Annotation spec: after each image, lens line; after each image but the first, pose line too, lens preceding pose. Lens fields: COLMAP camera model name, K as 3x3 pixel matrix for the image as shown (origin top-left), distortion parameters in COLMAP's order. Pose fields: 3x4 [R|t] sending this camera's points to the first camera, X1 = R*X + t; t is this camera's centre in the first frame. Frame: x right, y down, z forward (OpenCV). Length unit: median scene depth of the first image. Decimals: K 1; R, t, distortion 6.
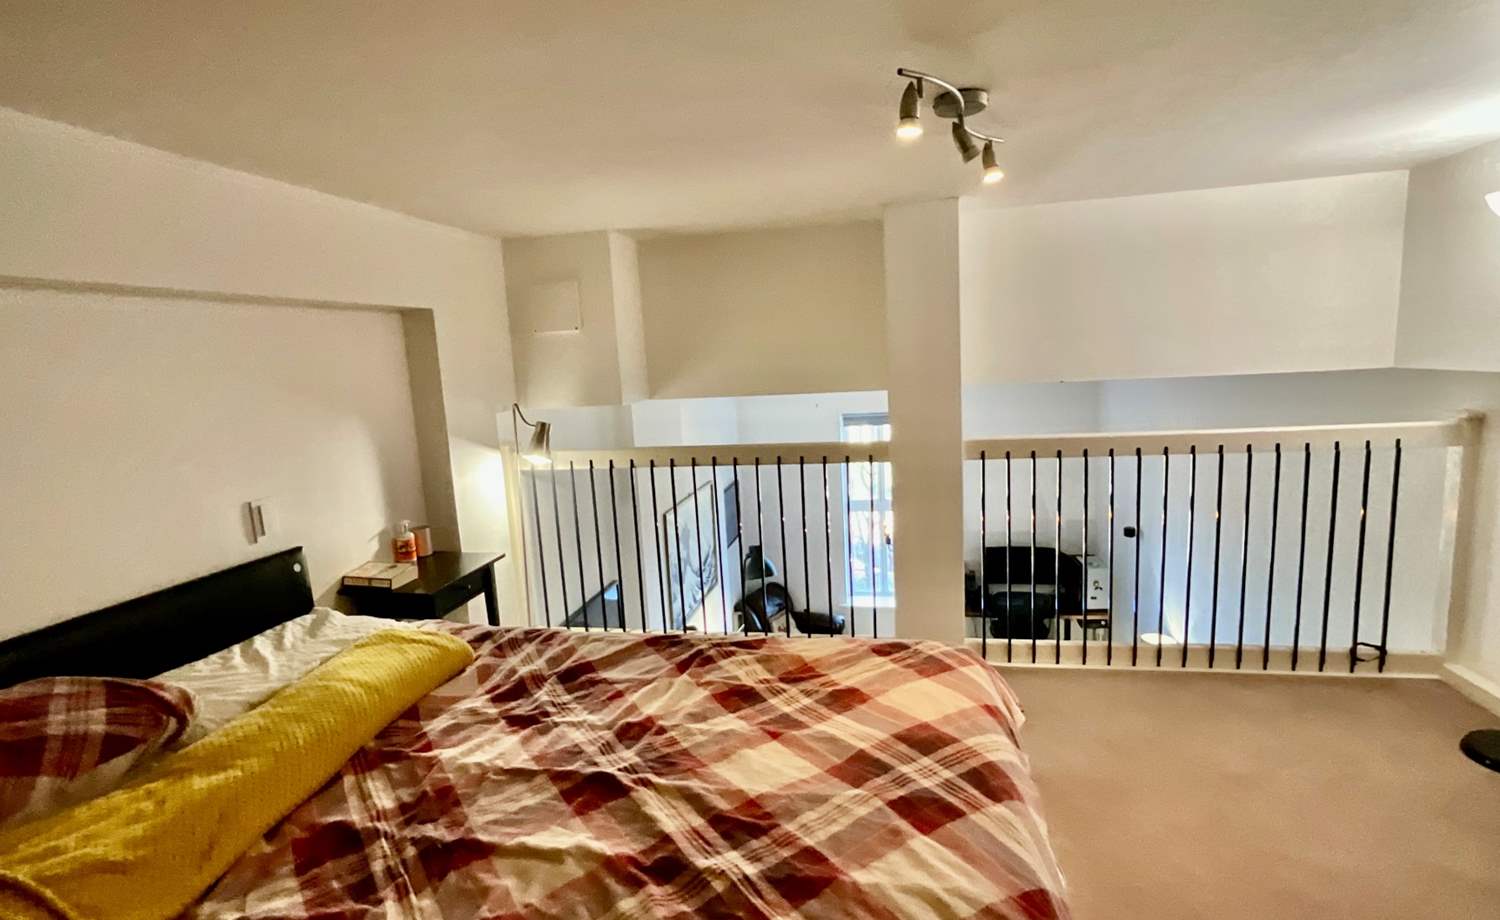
lens RADIAL K [[717.9, 0, 747.5], [0, 717.9, 463.7], [0, 0, 1]] dist [-0.005822, 0.005504]
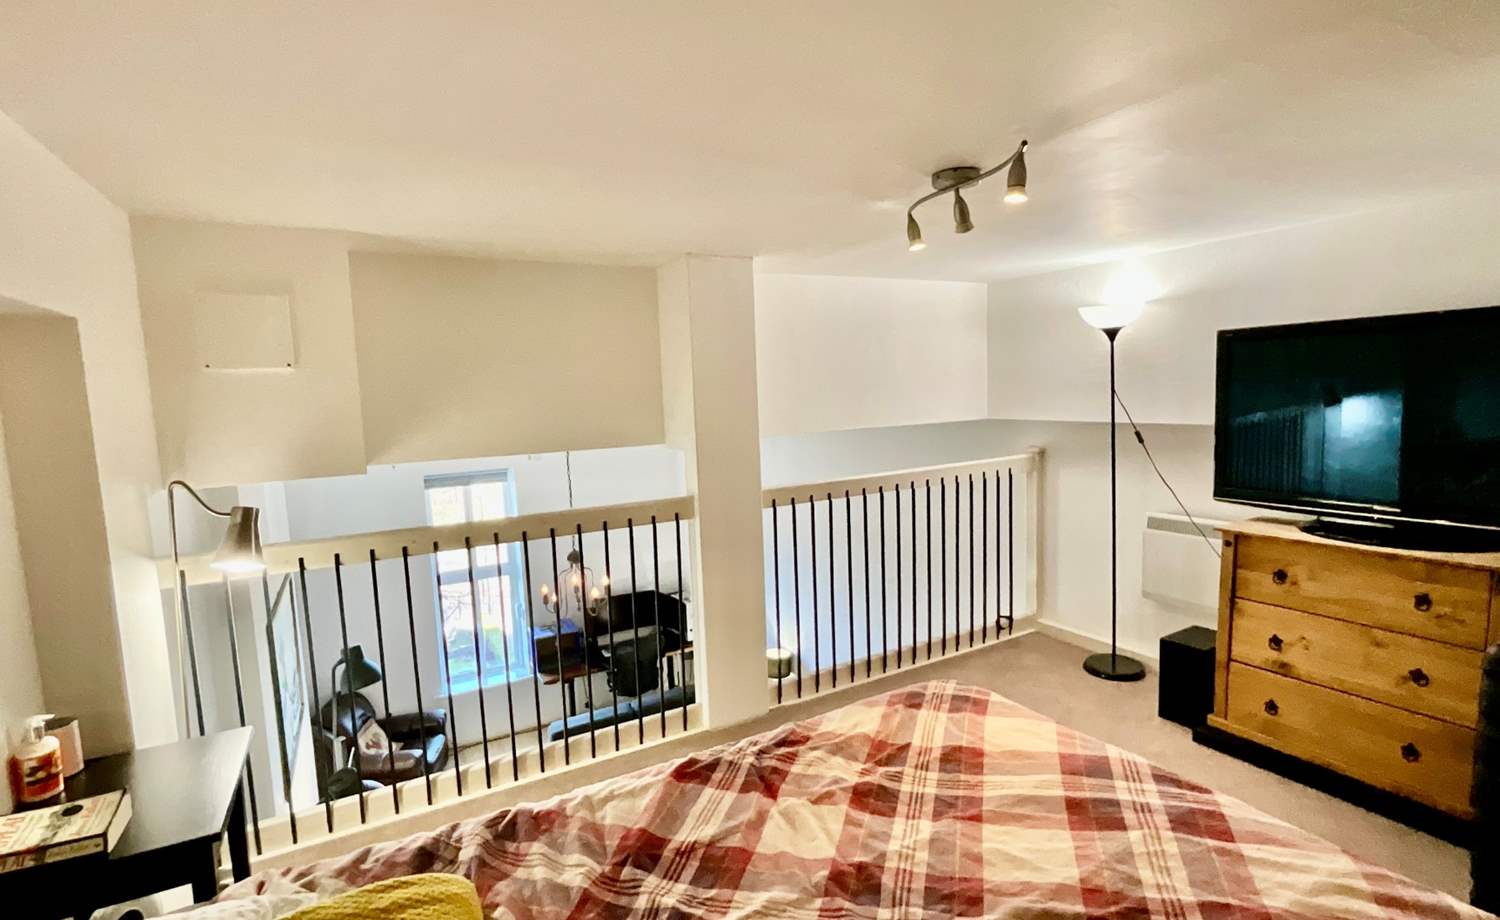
lens RADIAL K [[717.9, 0, 747.5], [0, 717.9, 463.7], [0, 0, 1]] dist [-0.005822, 0.005504]
pose [[0.753721, -0.043861, 0.655729, -0.409474], [0.094109, 0.994691, -0.041639, -0.031243], [-0.650421, 0.093094, 0.753847, 0.251559]]
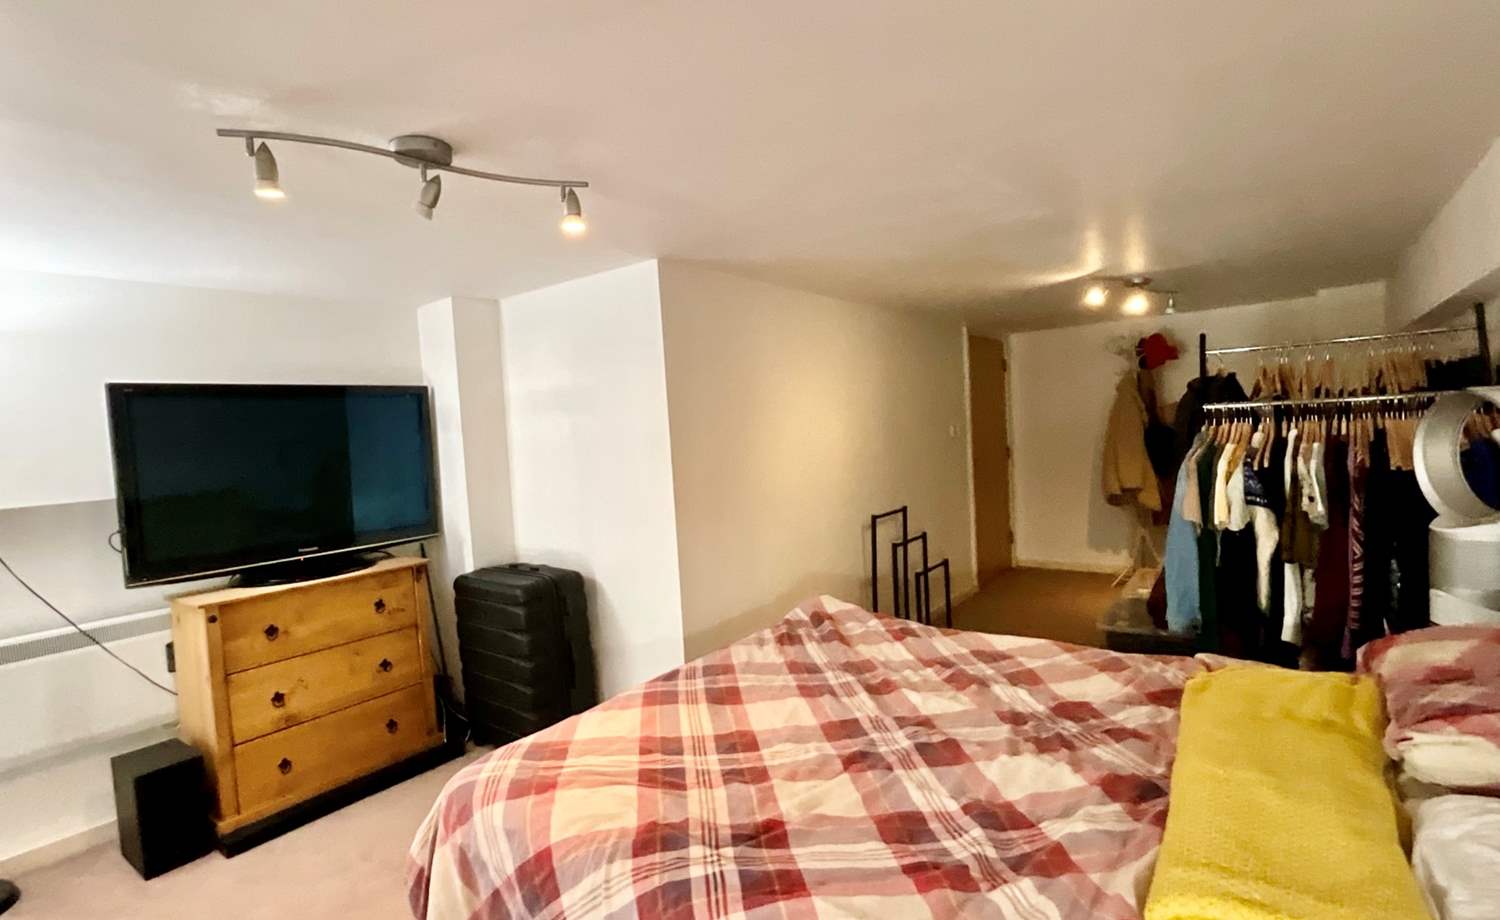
lens RADIAL K [[717.9, 0, 747.5], [0, 717.9, 463.7], [0, 0, 1]] dist [-0.005822, 0.005504]
pose [[-0.898488, 0.085668, 0.430559, -0.259753], [0.170095, 0.972098, 0.161536, -0.116337], [-0.404707, 0.218374, -0.887989, 1.039640]]
